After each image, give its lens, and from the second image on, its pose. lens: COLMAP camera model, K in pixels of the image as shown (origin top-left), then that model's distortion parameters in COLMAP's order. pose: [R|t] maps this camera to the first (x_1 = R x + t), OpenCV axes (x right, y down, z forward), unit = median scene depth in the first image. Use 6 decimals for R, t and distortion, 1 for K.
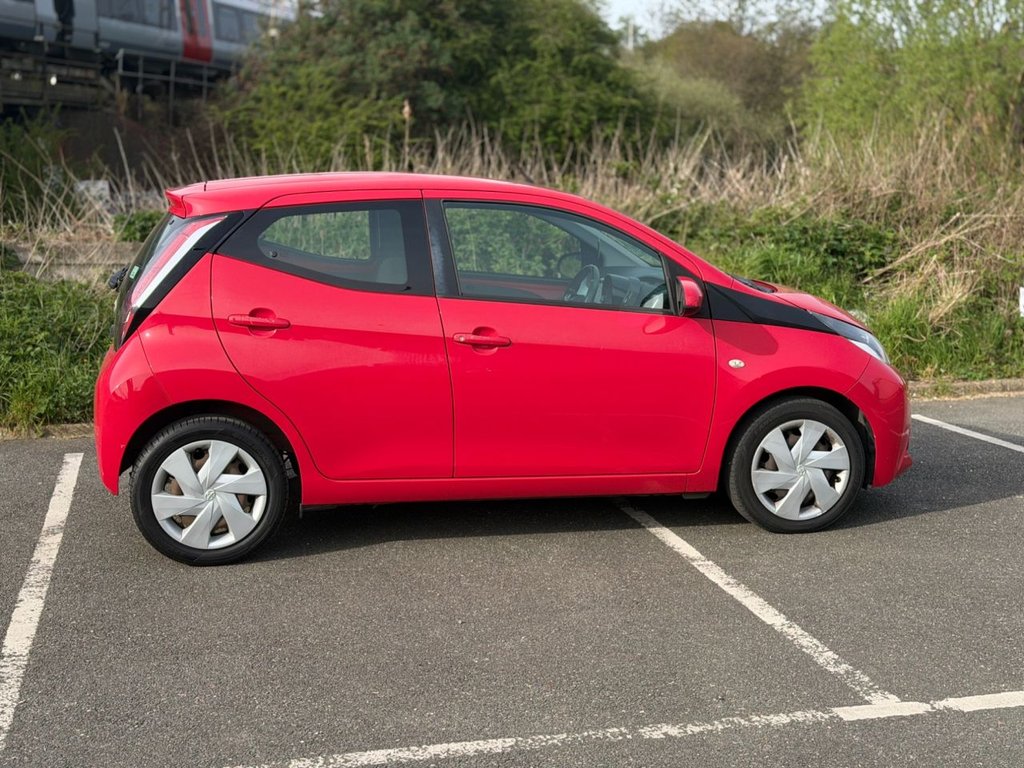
lens RADIAL K [[1427.9, 0, 515.9], [0, 1427.9, 387.0], [0, 0, 1]] dist [0.125695, 0.000000]
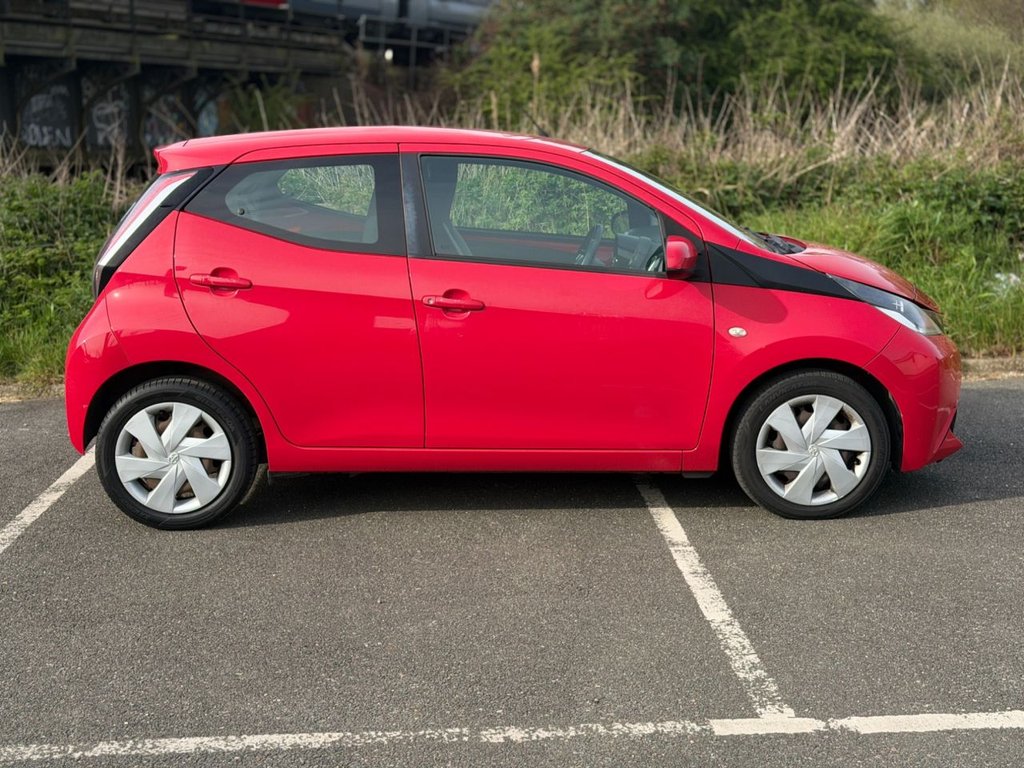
lens RADIAL K [[1427.9, 0, 518.9], [0, 1427.9, 389.9], [0, 0, 1]] dist [0.125695, 0.000000]
pose [[0.981730, 0.021851, -0.189021, 0.186606], [-0.016469, 0.999414, 0.029995, -0.004443], [0.189566, -0.026334, 0.981515, 0.076478]]
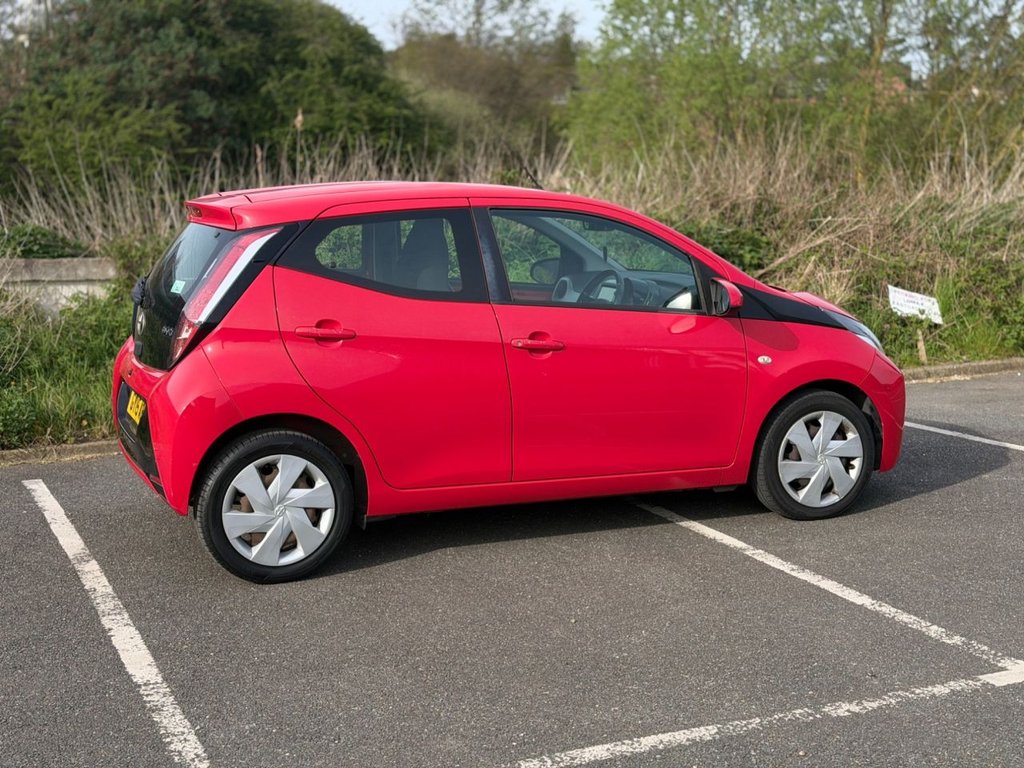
lens RADIAL K [[1427.9, 0, 510.5], [0, 1427.9, 377.1], [0, 0, 1]] dist [0.125695, 0.000000]
pose [[0.982755, -0.035475, 0.181478, -0.214388], [0.037955, 0.999227, -0.010207, -0.000111], [-0.180975, 0.016919, 0.983342, 0.004257]]
